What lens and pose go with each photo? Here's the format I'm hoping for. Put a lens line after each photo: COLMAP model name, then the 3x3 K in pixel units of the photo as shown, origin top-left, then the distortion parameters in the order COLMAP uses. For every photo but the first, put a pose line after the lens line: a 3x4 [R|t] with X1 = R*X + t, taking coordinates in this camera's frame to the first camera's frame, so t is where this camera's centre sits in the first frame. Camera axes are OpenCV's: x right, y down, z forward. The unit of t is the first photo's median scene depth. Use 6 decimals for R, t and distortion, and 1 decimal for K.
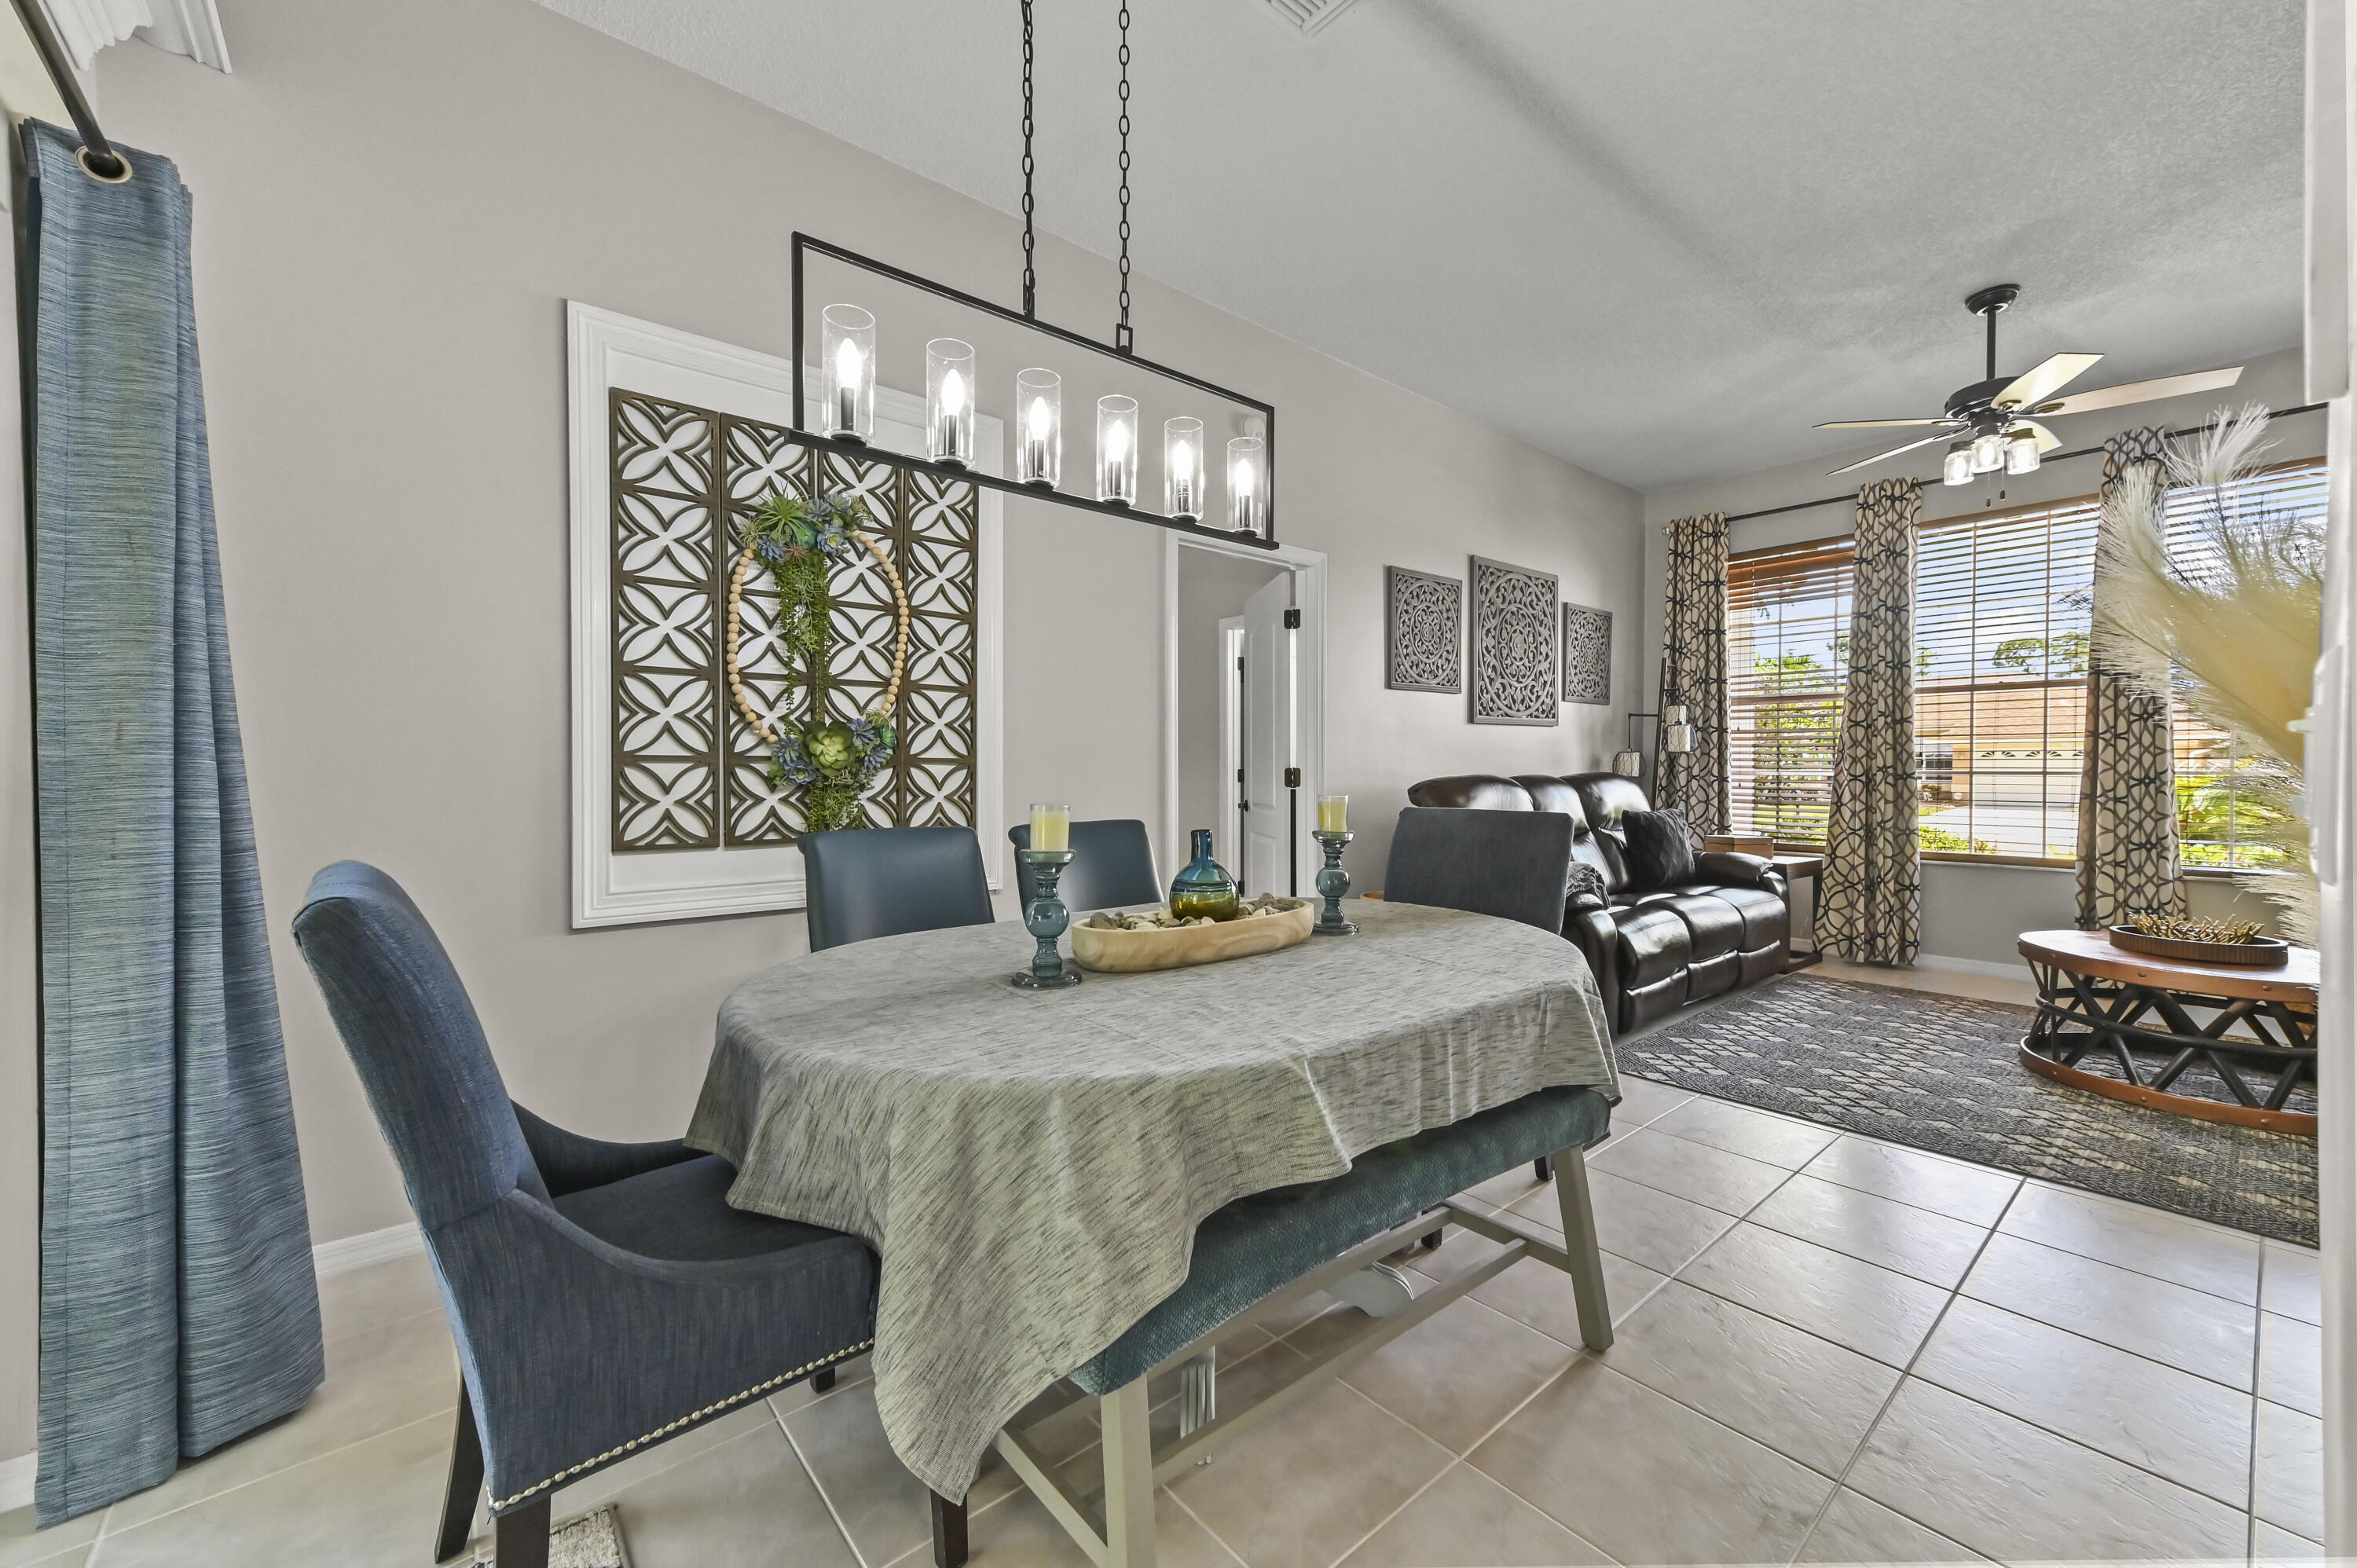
lens RADIAL K [[941.7, 0, 1196.4], [0, 941.7, 780.3], [0, 0, 1]] dist [0.007812, 0.001961]
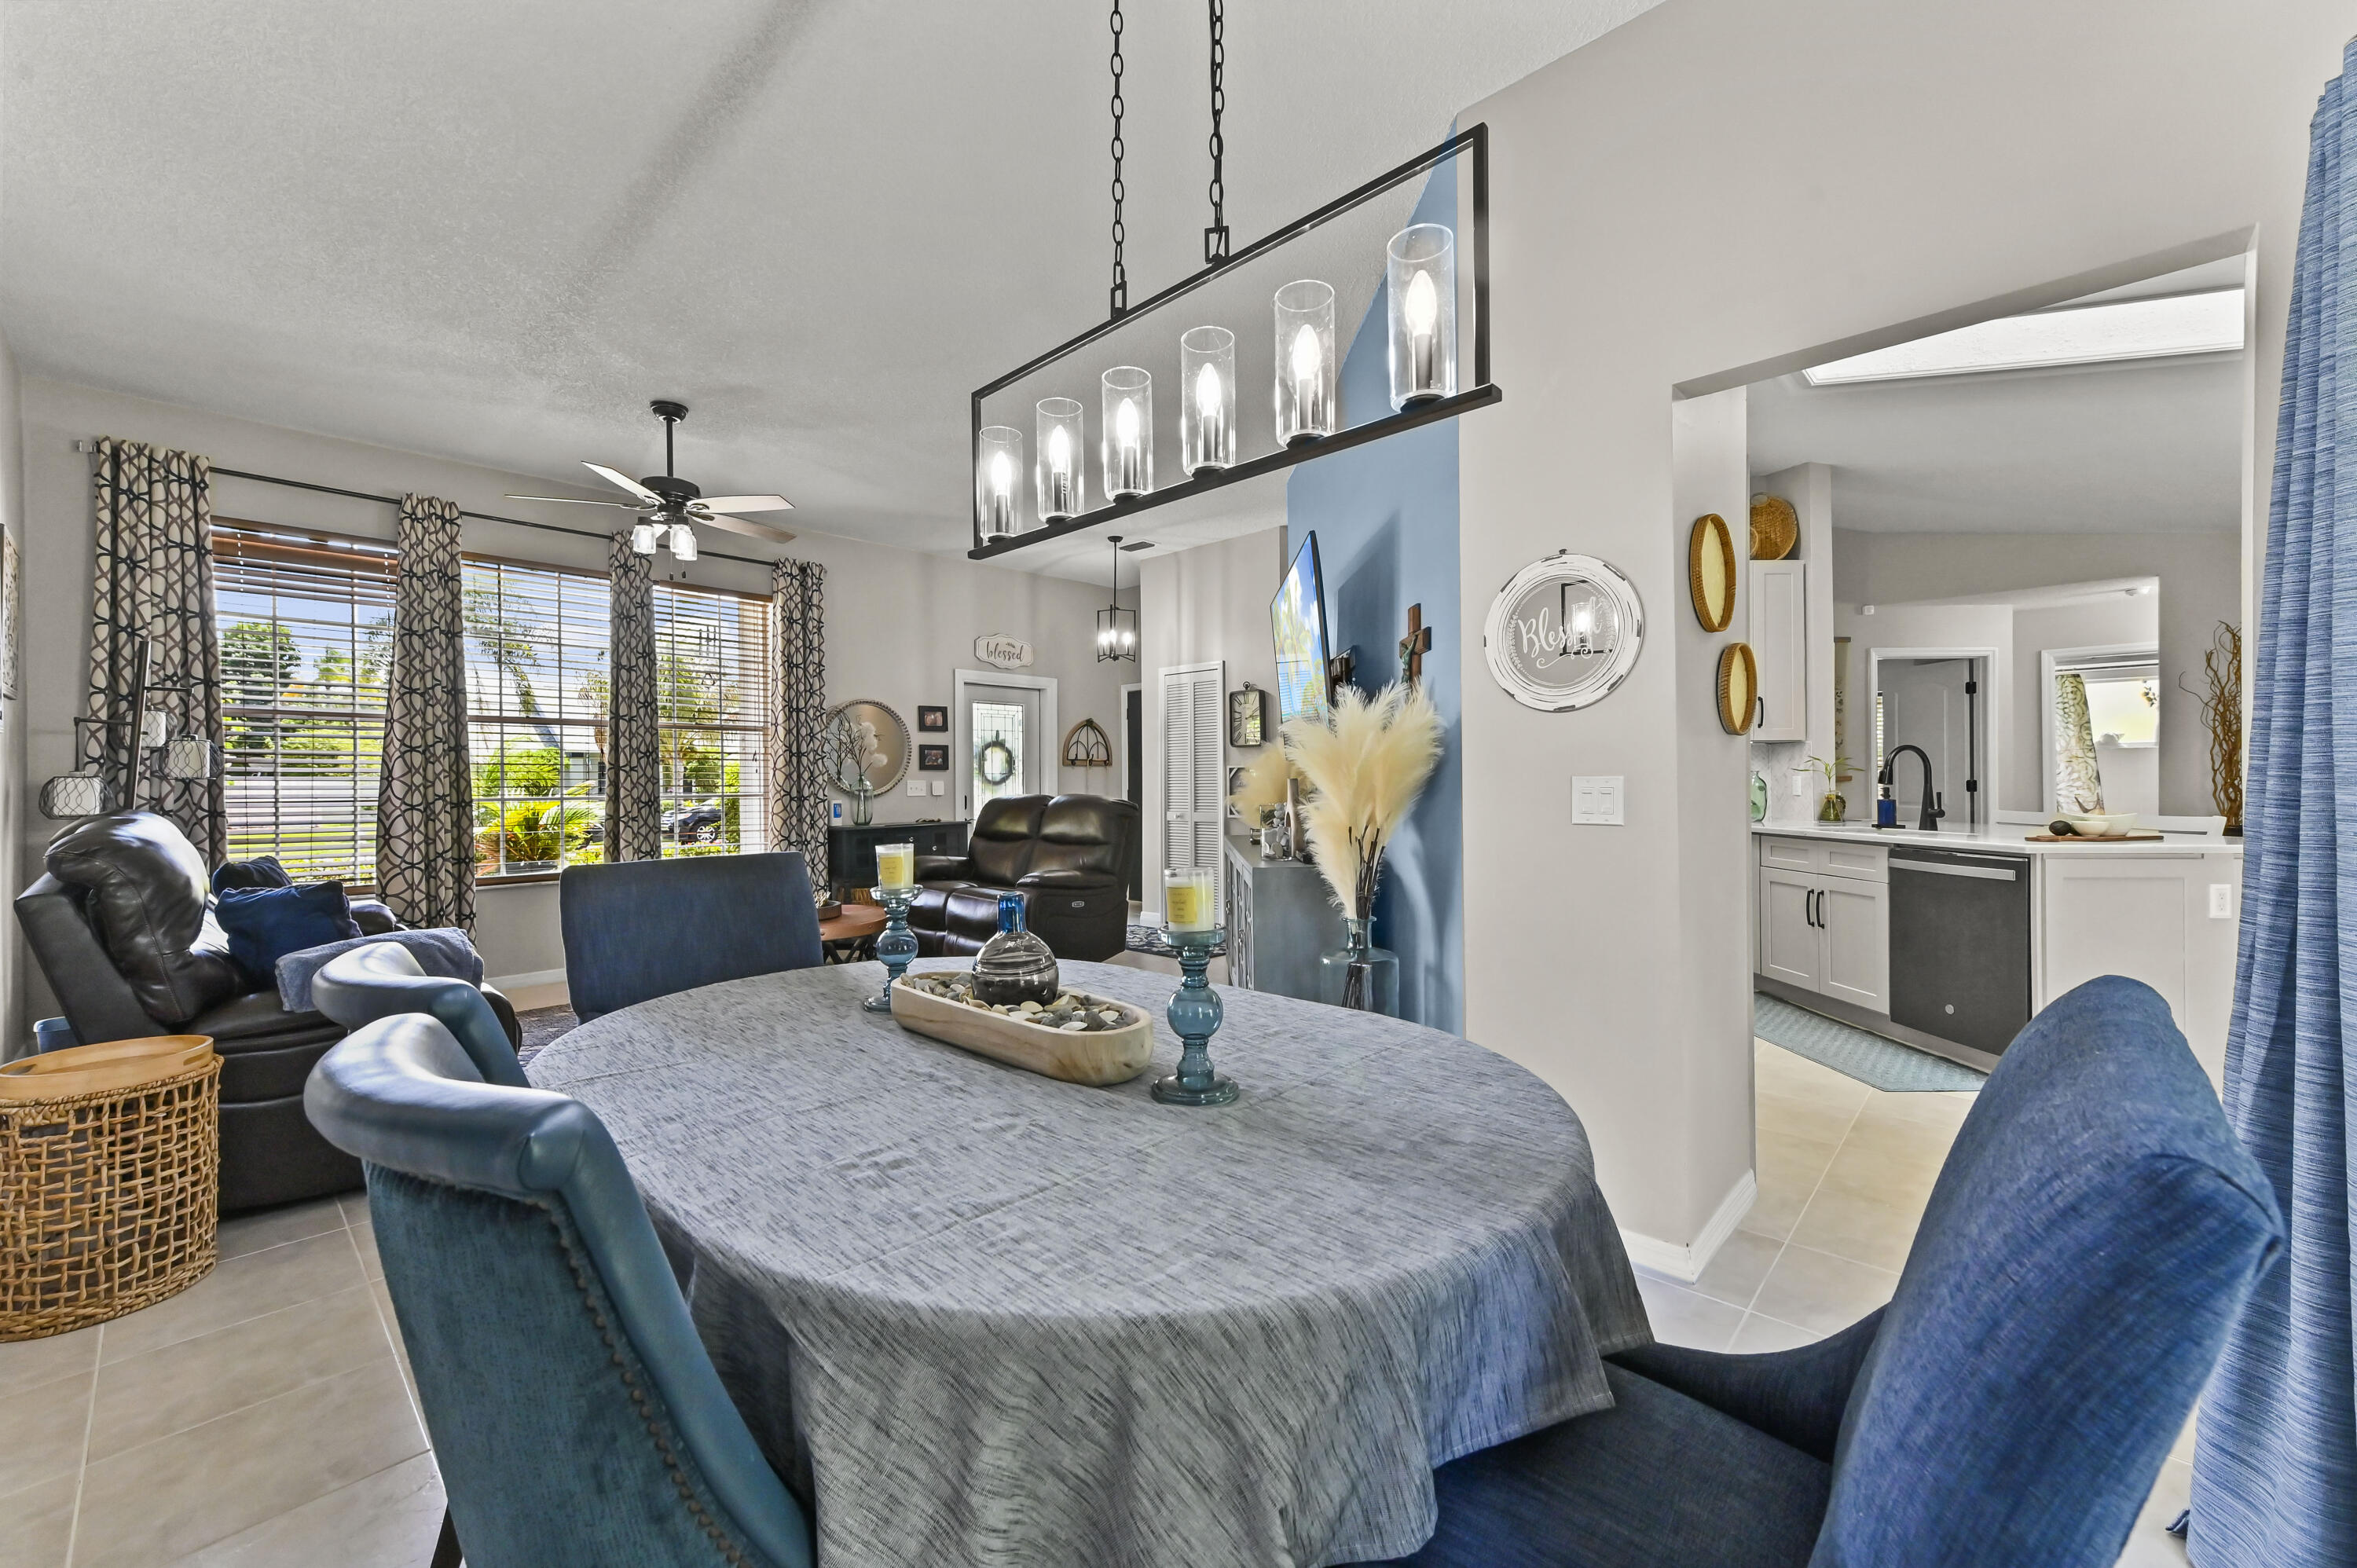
lens RADIAL K [[941.7, 0, 1171.0], [0, 941.7, 777.2], [0, 0, 1]] dist [0.007812, 0.001961]
pose [[-0.133013, 0.004842, 0.991102, -0.328005], [0.017261, 0.999848, -0.002568, -0.017225], [-0.990964, 0.016766, -0.133076, 0.392175]]
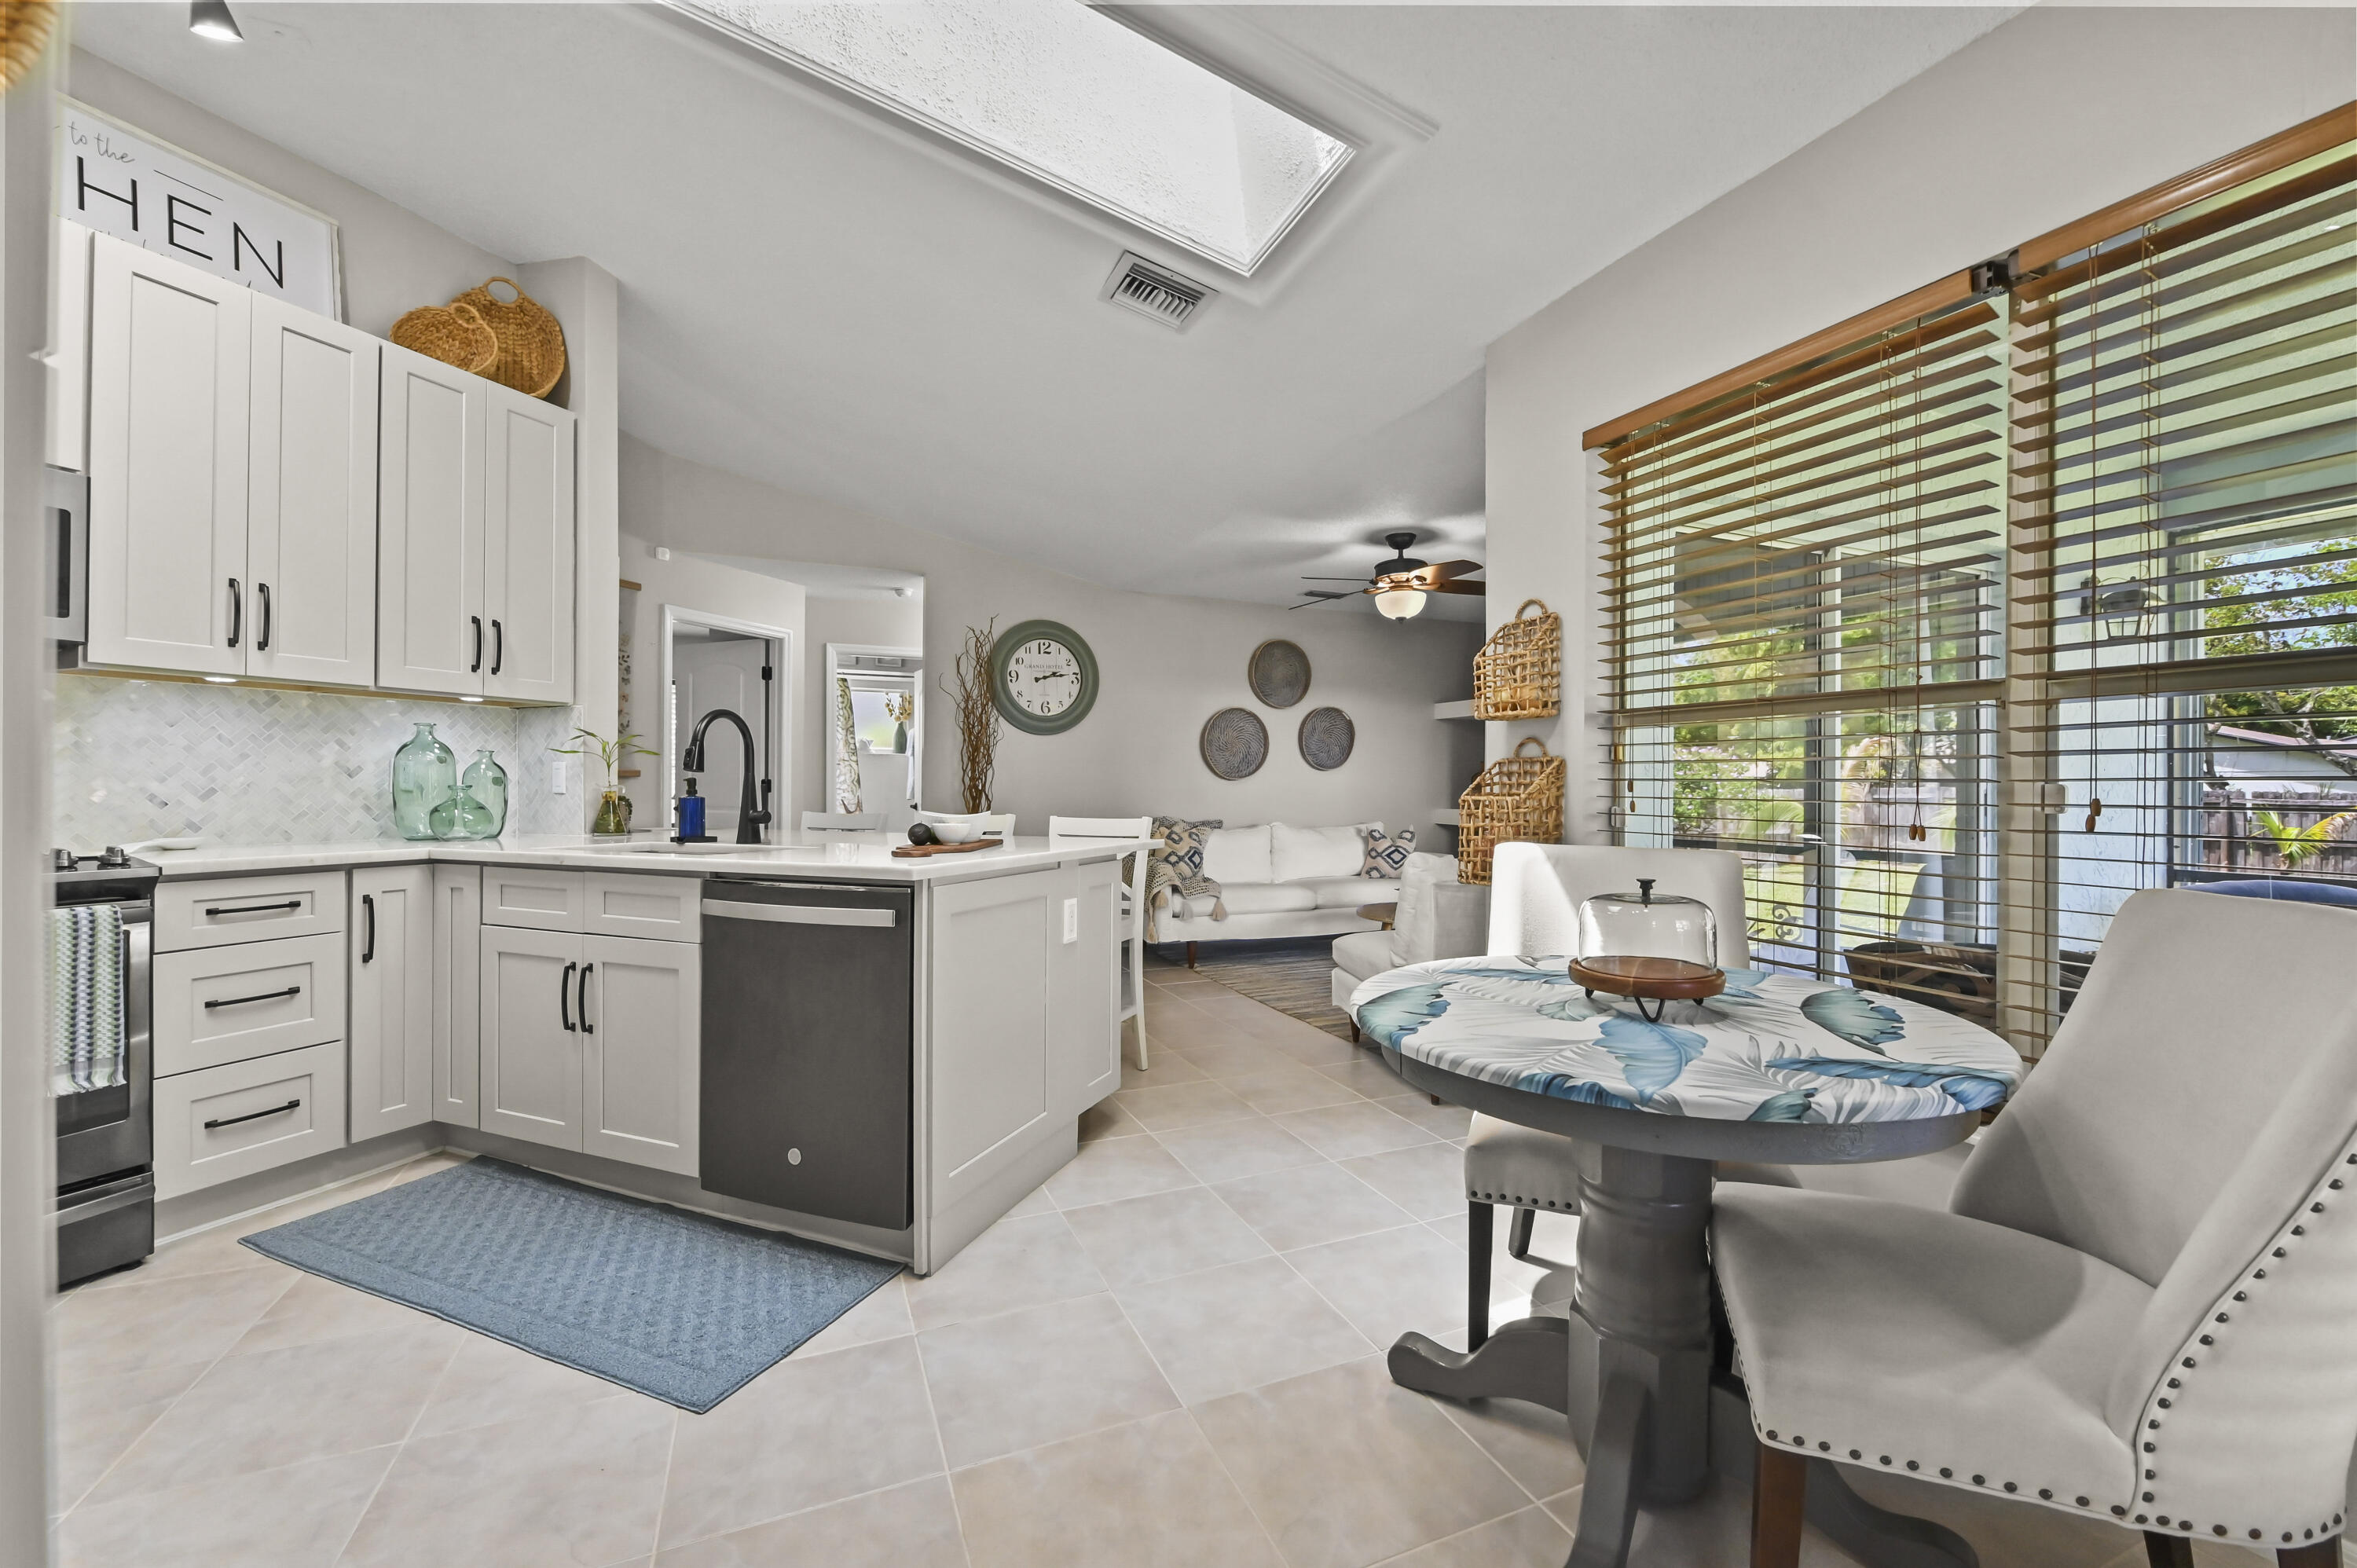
lens RADIAL K [[941.7, 0, 1153.2], [0, 941.7, 784.4], [0, 0, 1]] dist [0.007812, 0.001961]
pose [[-0.951532, -0.002622, 0.307538, -0.201203], [-0.001076, 0.999986, 0.005196, -0.010338], [-0.307547, 0.004613, -0.951522, 0.273910]]
